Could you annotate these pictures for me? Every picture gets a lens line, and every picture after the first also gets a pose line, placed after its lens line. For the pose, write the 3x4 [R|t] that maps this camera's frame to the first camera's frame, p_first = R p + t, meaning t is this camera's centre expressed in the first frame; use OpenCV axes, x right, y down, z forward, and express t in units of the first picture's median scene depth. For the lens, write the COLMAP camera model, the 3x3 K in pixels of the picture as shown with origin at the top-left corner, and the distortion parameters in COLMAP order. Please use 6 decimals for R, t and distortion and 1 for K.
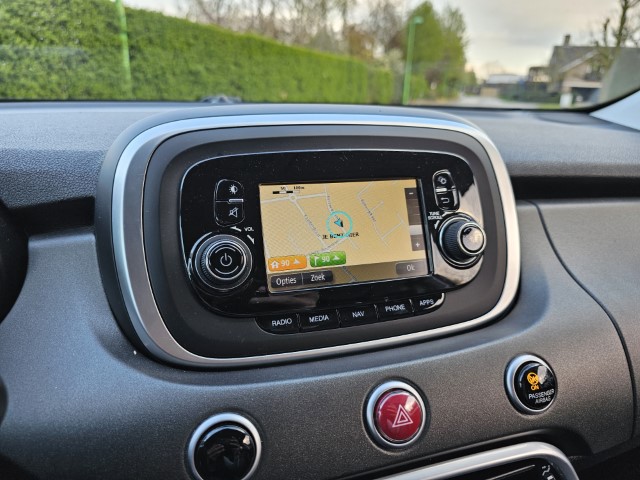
lens RADIAL K [[430.3, 0, 320.0], [0, 430.3, 240.0], [0, 0, 1]] dist [0.047855, -0.036410]
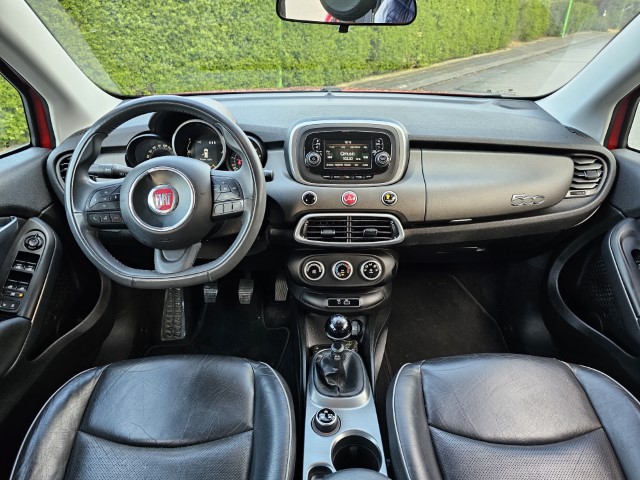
lens RADIAL K [[424.6, 0, 320.0], [0, 424.6, 240.0], [0, 0, 1]] dist [0.051662, -0.042089]
pose [[0.954272, 0.120982, -0.273367, 0.669150], [-0.081026, 0.984894, 0.153030, 0.118771], [0.287751, -0.123883, 0.949659, -1.882044]]
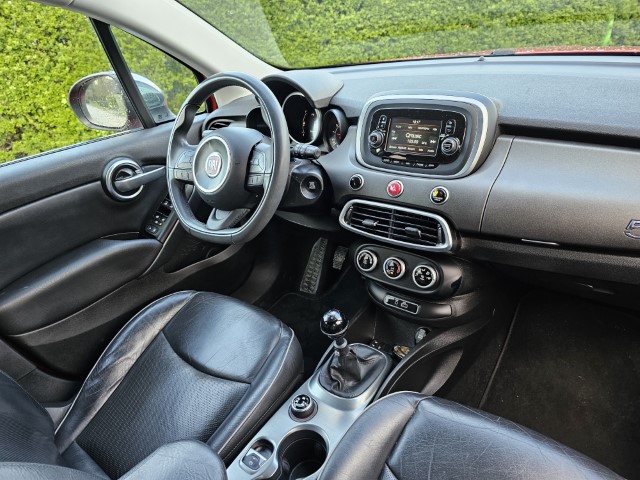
lens RADIAL K [[424.6, 0, 320.0], [0, 424.6, 240.0], [0, 0, 1]] dist [0.051662, -0.042089]
pose [[0.564201, 0.325169, -0.758909, 1.650899], [-0.139217, 0.943485, 0.300756, -0.108110], [0.813816, -0.064034, 0.577584, -0.986889]]
